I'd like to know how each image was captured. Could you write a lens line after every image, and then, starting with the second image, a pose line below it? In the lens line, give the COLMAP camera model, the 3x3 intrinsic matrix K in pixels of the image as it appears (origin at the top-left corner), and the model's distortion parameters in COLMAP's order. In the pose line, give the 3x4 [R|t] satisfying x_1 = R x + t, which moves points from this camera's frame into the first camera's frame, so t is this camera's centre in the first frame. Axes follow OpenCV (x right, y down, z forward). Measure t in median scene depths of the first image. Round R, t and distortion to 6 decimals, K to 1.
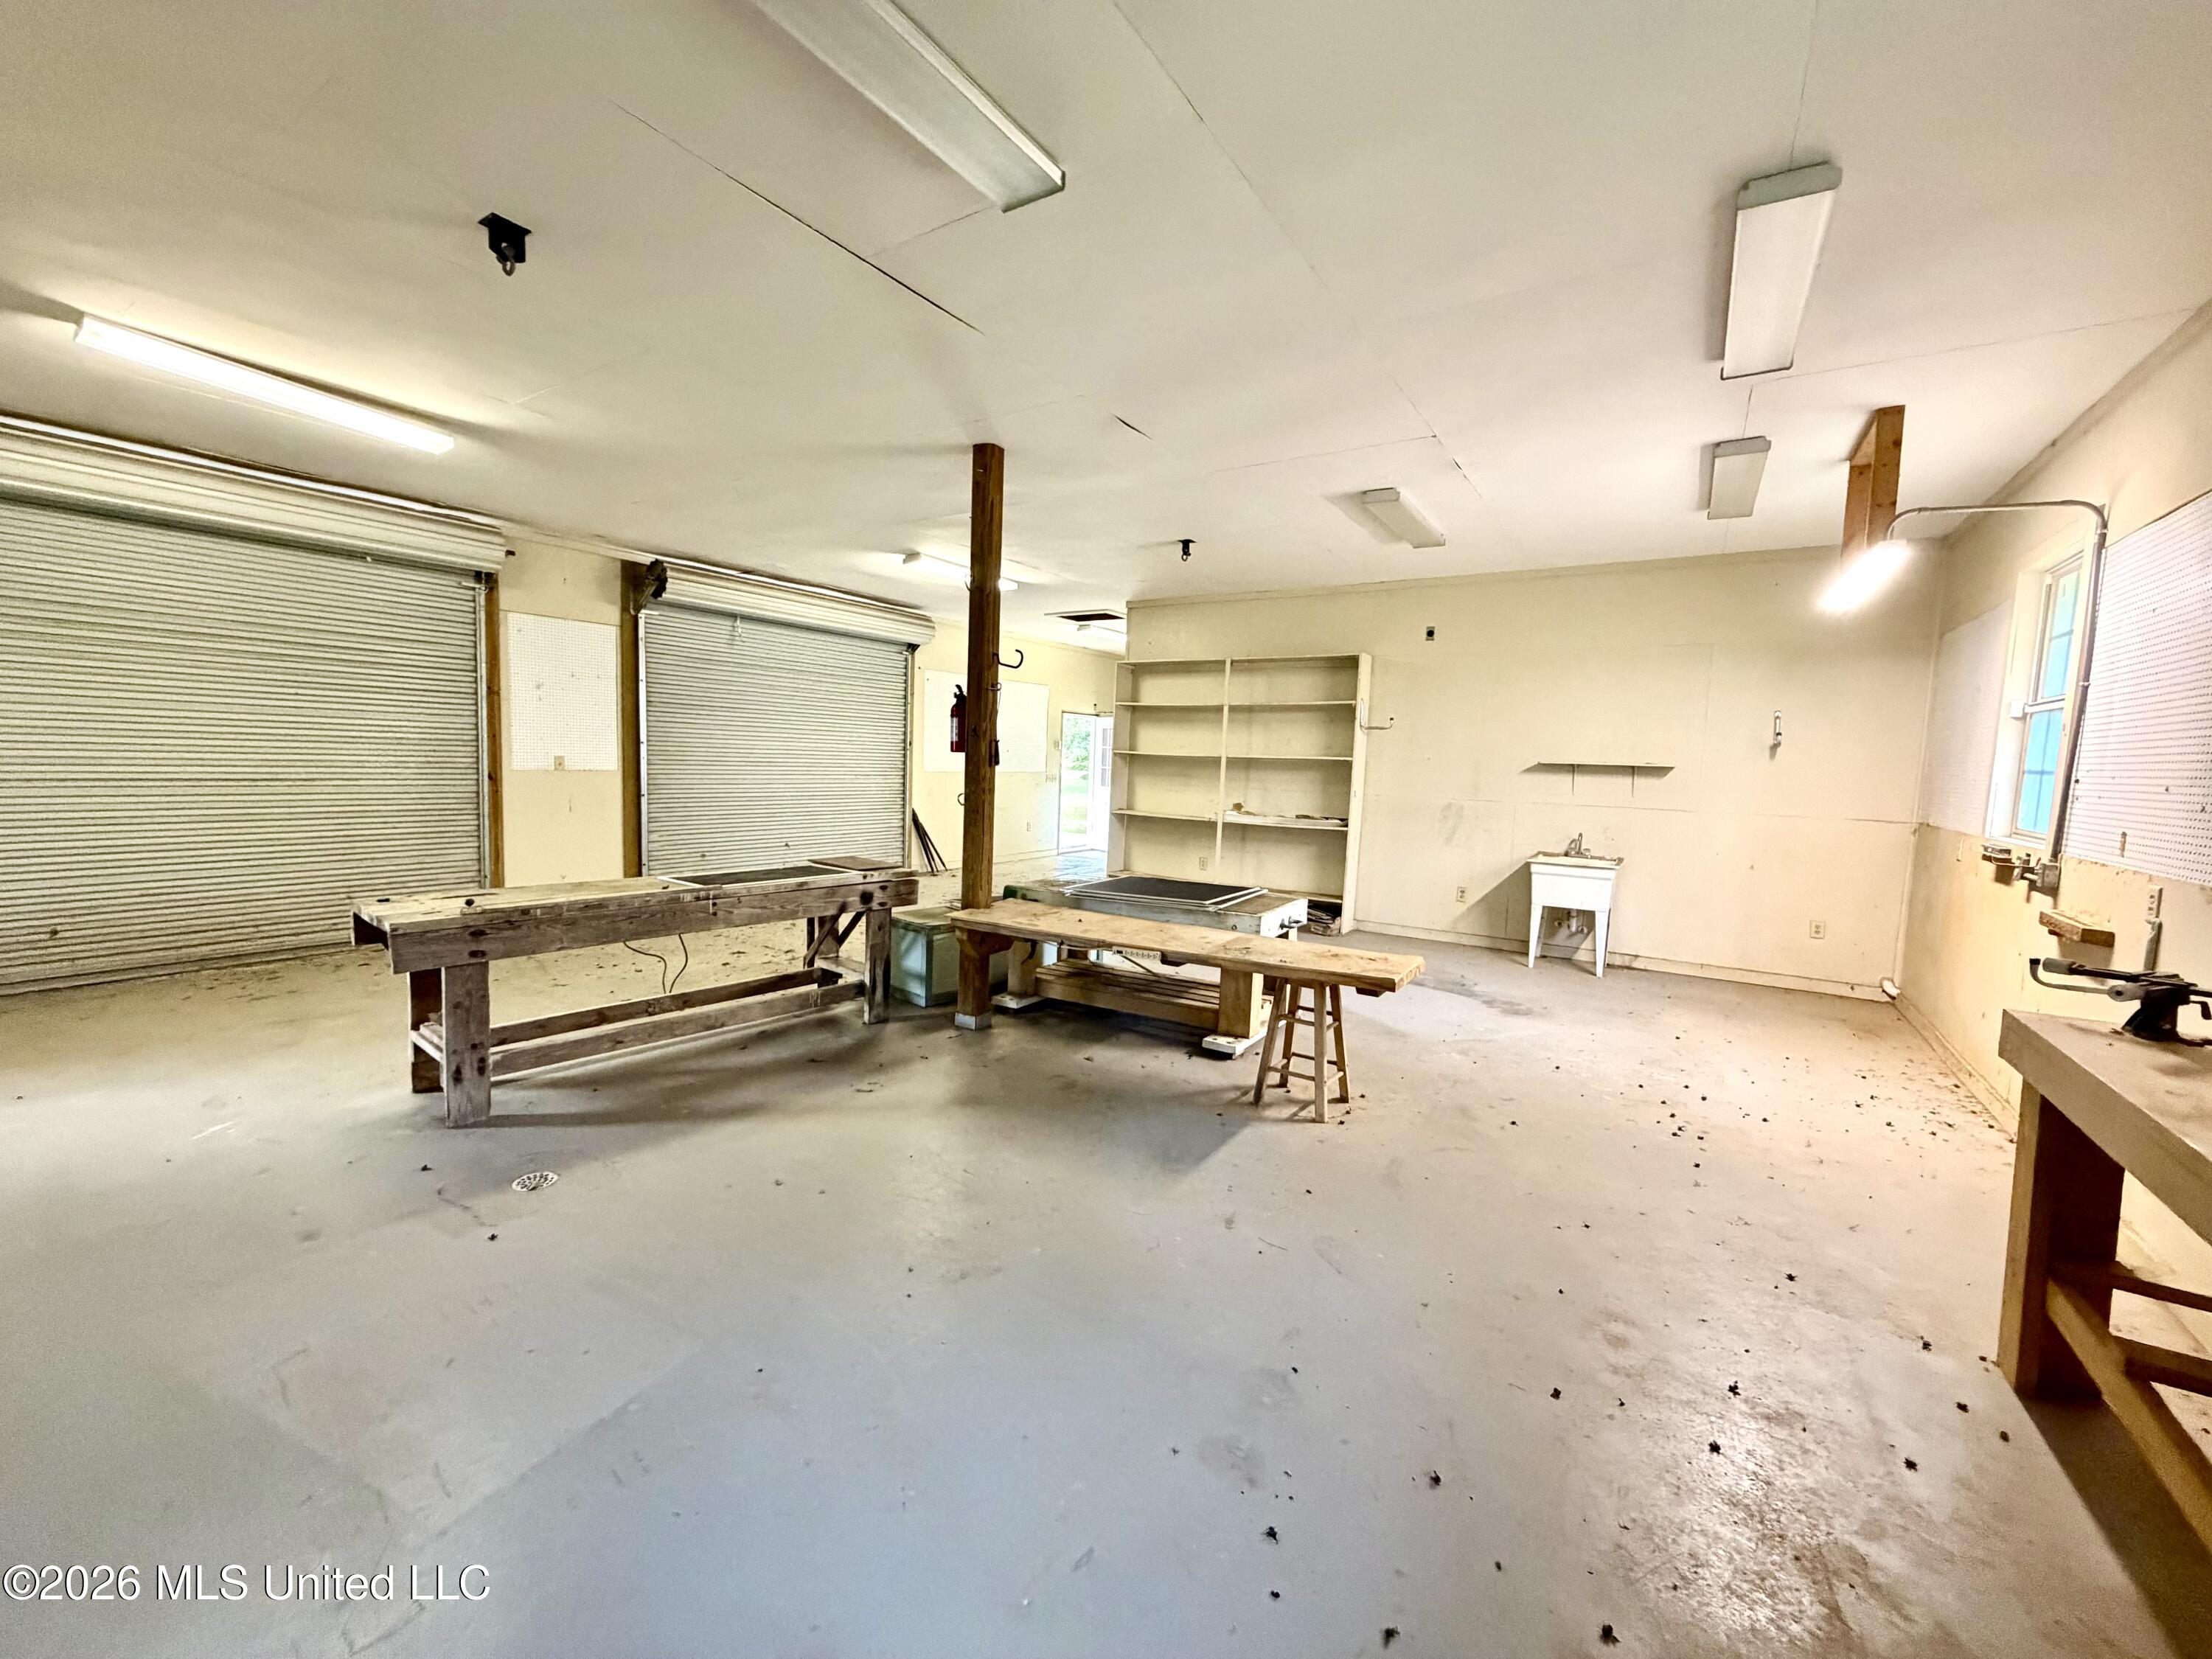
lens RADIAL K [[883.5, 0, 1101.9], [0, 883.5, 831.1], [0, 0, 1]] dist [0.000083, 0.000471]
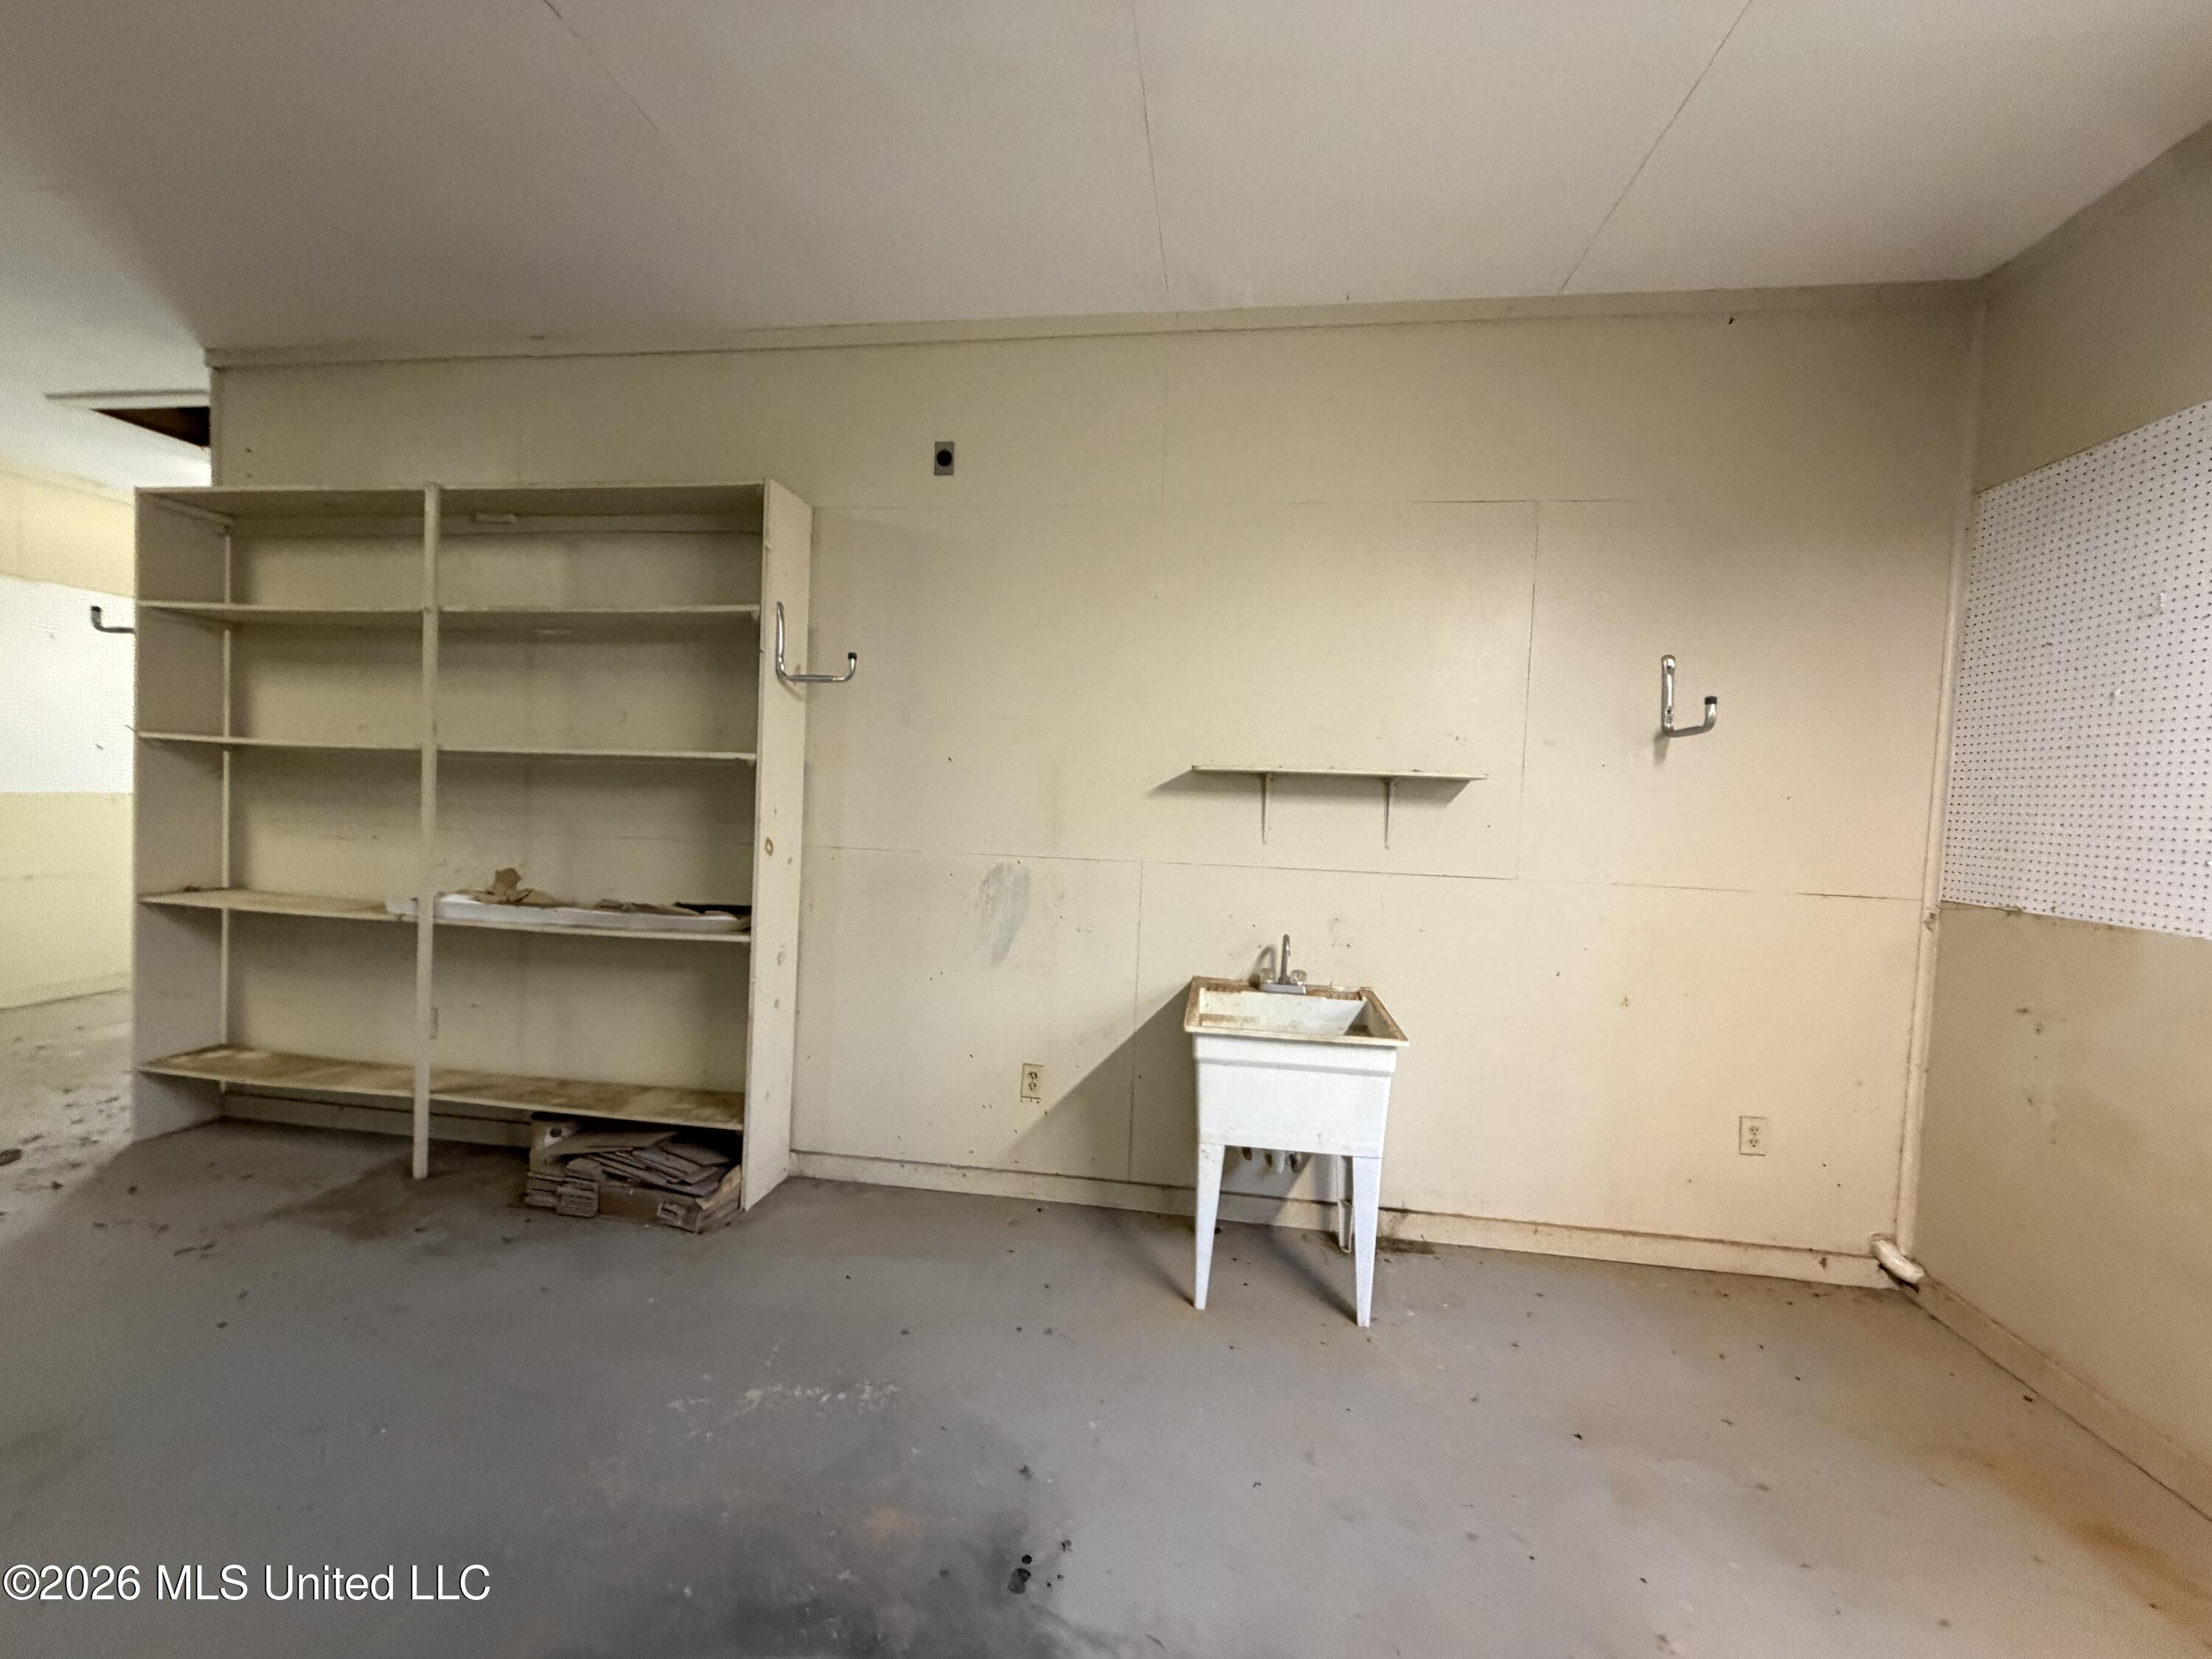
lens RADIAL K [[883.5, 0, 1101.9], [0, 883.5, 831.1], [0, 0, 1]] dist [0.000083, 0.000471]
pose [[0.905407, -0.013865, 0.424317, 0.260541], [0.027865, 0.999252, -0.026807, -0.035587], [-0.423628, 0.036095, 0.905117, 0.599916]]
